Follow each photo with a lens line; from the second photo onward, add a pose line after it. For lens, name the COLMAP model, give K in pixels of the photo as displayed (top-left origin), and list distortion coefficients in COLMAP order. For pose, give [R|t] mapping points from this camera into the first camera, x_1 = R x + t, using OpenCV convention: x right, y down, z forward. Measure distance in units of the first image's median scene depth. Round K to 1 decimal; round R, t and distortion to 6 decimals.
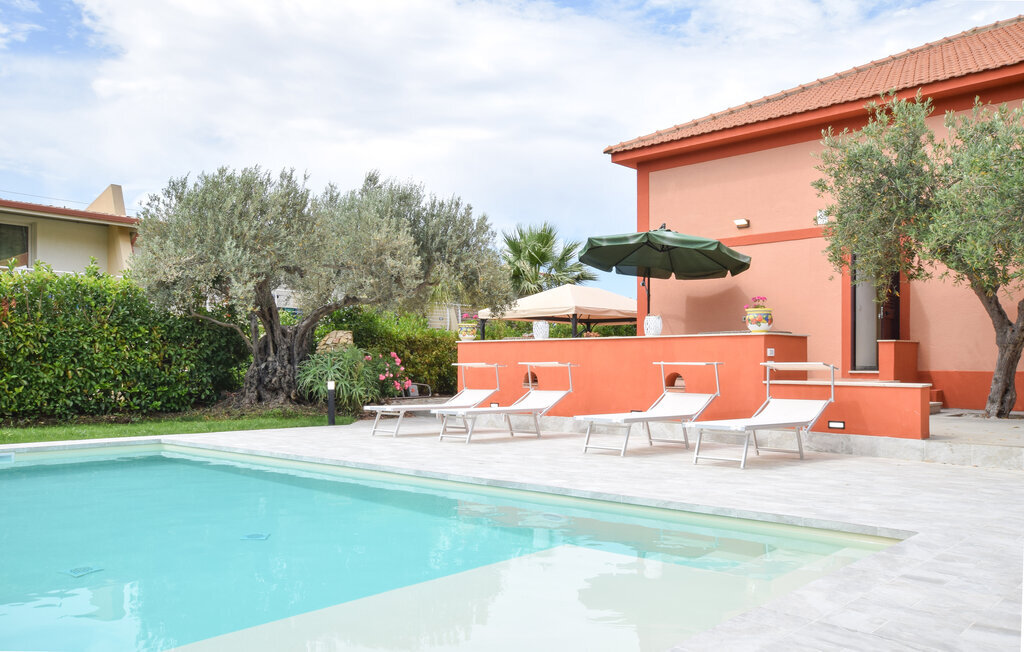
lens RADIAL K [[839.6, 0, 512.0], [0, 839.6, 326.0], [0, 0, 1]] dist [0.022393, 0.004902]
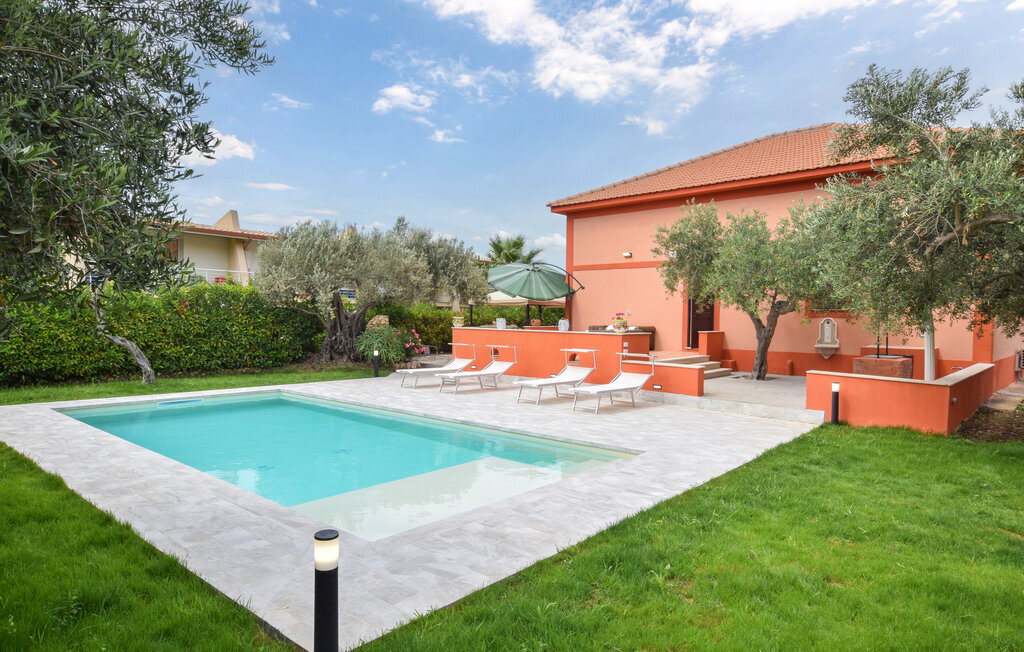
lens RADIAL K [[597.4, 0, 513.1], [0, 597.4, 292.4], [0, 0, 1]] dist [0.000984, 0.000193]
pose [[0.999650, 0.012652, 0.023253, 0.025470], [-0.012786, 0.999903, 0.005587, -0.056714], [-0.023180, -0.005882, 0.999714, -0.178990]]
